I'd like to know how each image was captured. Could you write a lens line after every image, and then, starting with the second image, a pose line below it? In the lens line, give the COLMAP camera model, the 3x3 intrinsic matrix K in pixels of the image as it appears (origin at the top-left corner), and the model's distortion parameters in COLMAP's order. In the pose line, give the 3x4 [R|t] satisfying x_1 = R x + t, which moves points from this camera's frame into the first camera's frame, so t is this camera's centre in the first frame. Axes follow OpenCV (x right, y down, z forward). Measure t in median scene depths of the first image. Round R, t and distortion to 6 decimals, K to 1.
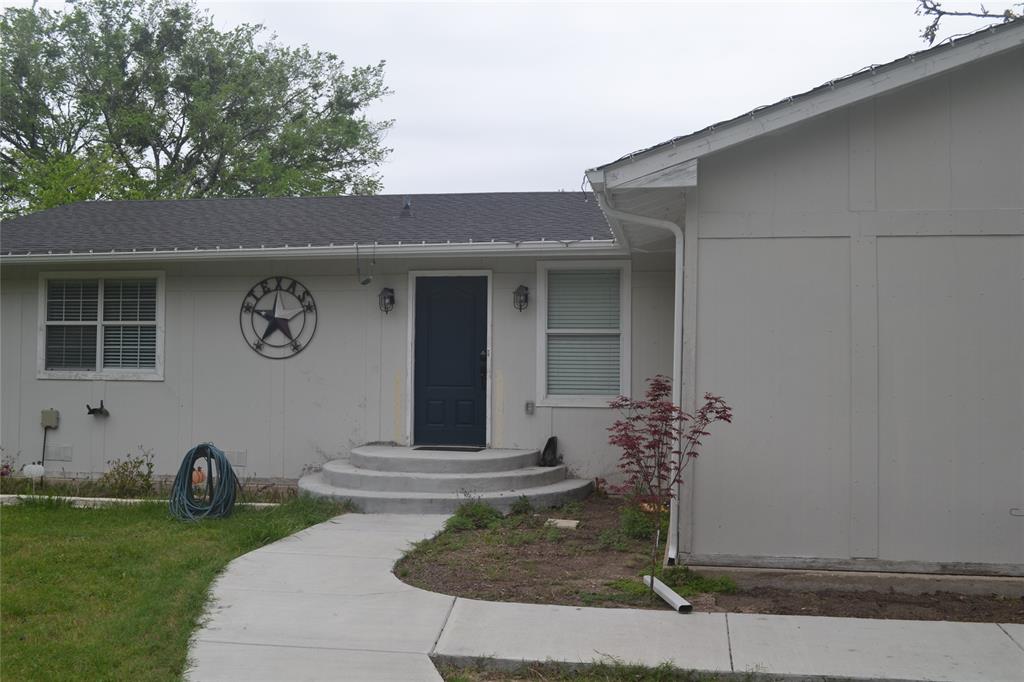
lens RADIAL K [[1049.0, 0, 509.4], [0, 1049.0, 357.8], [0, 0, 1]] dist [-0.085376, 0.127945]
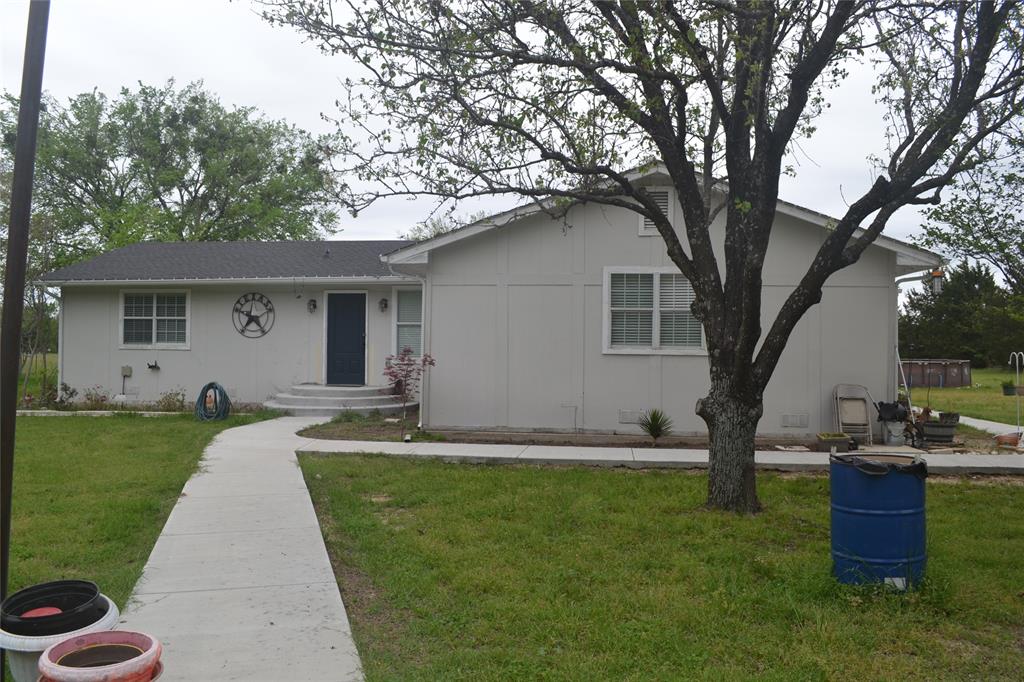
lens RADIAL K [[836.7, 0, 500.7], [0, 836.7, 344.7], [0, 0, 1]] dist [-0.072354, 0.014044]
pose [[0.999015, 0.000065, 0.044370, 0.146309], [-0.000604, 0.999926, 0.012120, -0.004721], [-0.044366, -0.012135, 0.998942, -0.472940]]
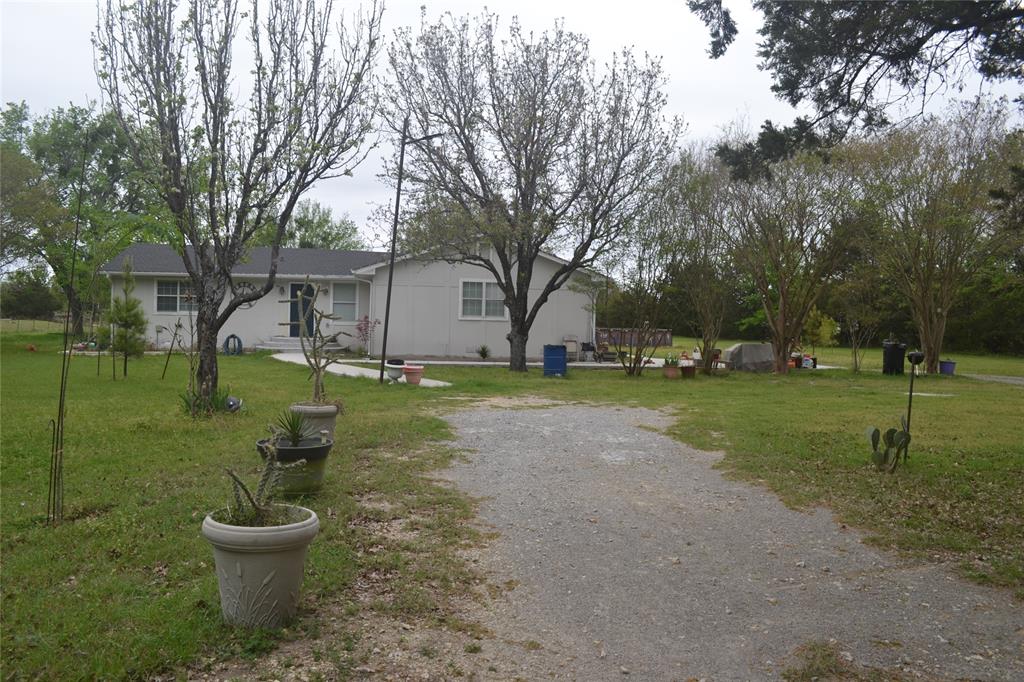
lens RADIAL K [[836.7, 0, 500.7], [0, 836.7, 344.7], [0, 0, 1]] dist [-0.072354, 0.014044]
pose [[0.956972, 0.003454, 0.290161, -0.206445], [-0.016582, 0.998946, 0.042797, -0.010767], [-0.289707, -0.045767, 0.956020, -1.554034]]
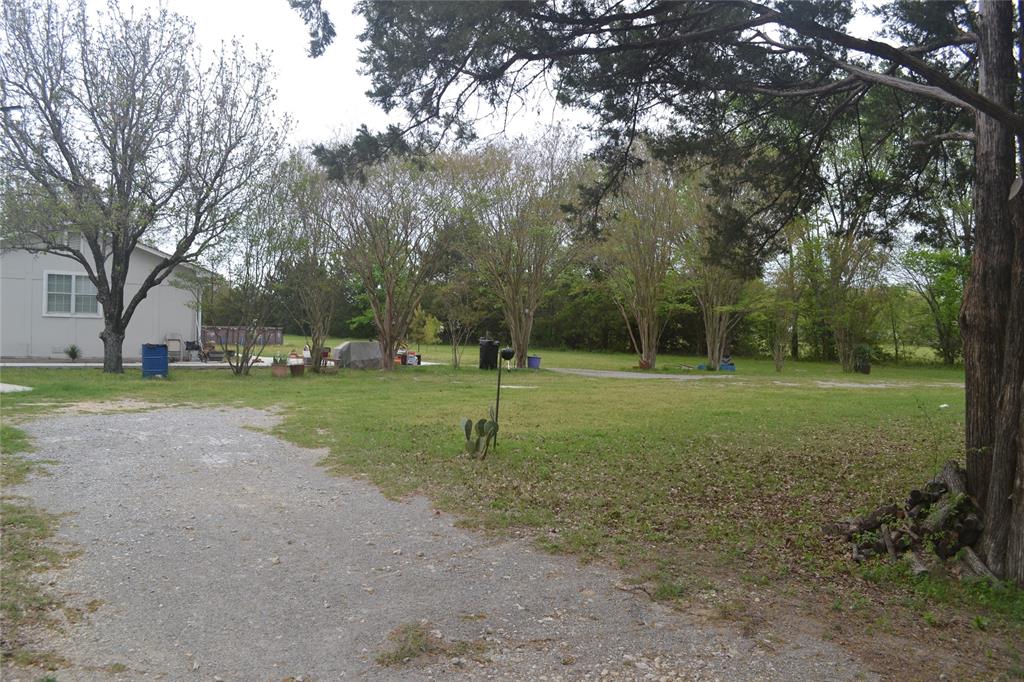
lens RADIAL K [[836.7, 0, 500.7], [0, 836.7, 344.7], [0, 0, 1]] dist [-0.072354, 0.014044]
pose [[0.731095, -0.002416, 0.682271, -0.200158], [-0.028634, 0.999004, 0.034222, -0.010678], [-0.681674, -0.044556, 0.730298, -1.557933]]
